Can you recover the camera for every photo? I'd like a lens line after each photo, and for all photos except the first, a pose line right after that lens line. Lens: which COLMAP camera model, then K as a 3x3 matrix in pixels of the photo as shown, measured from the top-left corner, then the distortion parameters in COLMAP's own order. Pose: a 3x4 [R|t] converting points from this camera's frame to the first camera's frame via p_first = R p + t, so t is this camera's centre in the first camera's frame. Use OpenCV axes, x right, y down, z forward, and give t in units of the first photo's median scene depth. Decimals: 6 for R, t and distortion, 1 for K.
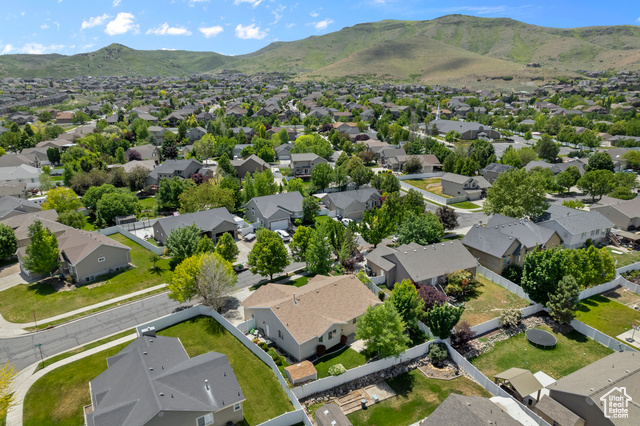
lens RADIAL K [[408.8, 0, 319.9], [0, 408.8, 214.9], [0, 0, 1]] dist [-0.061915, 0.050741]
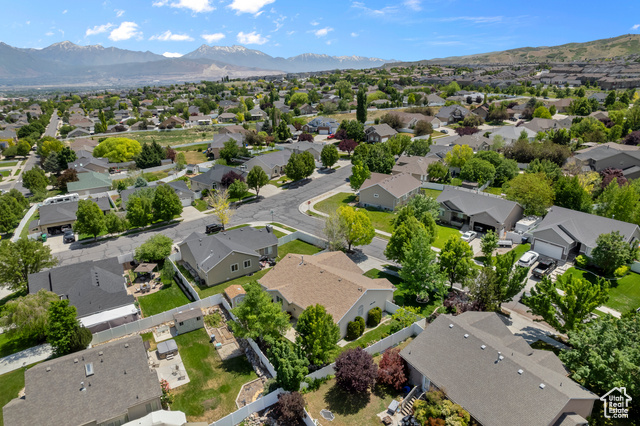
lens RADIAL K [[408.8, 0, 322.2], [0, 408.8, 216.6], [0, 0, 1]] dist [-0.061915, 0.050741]
pose [[0.068288, 0.347972, -0.935014, 0.730357], [-0.268651, 0.908998, 0.318669, -0.208657], [0.960814, 0.229431, 0.155556, 0.683305]]
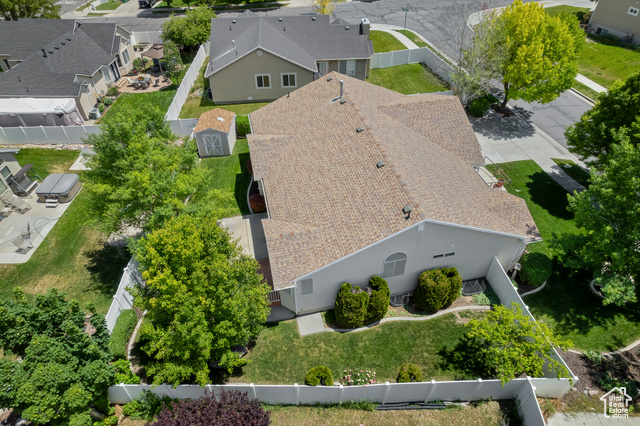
lens RADIAL K [[408.8, 0, 322.2], [0, 408.8, 214.9], [0, 0, 1]] dist [-0.061915, 0.050741]
pose [[-0.463732, 0.599412, -0.652425, 0.263031], [-0.241830, 0.622792, 0.744076, -0.036552], [0.852333, 0.502827, -0.143853, 0.892912]]
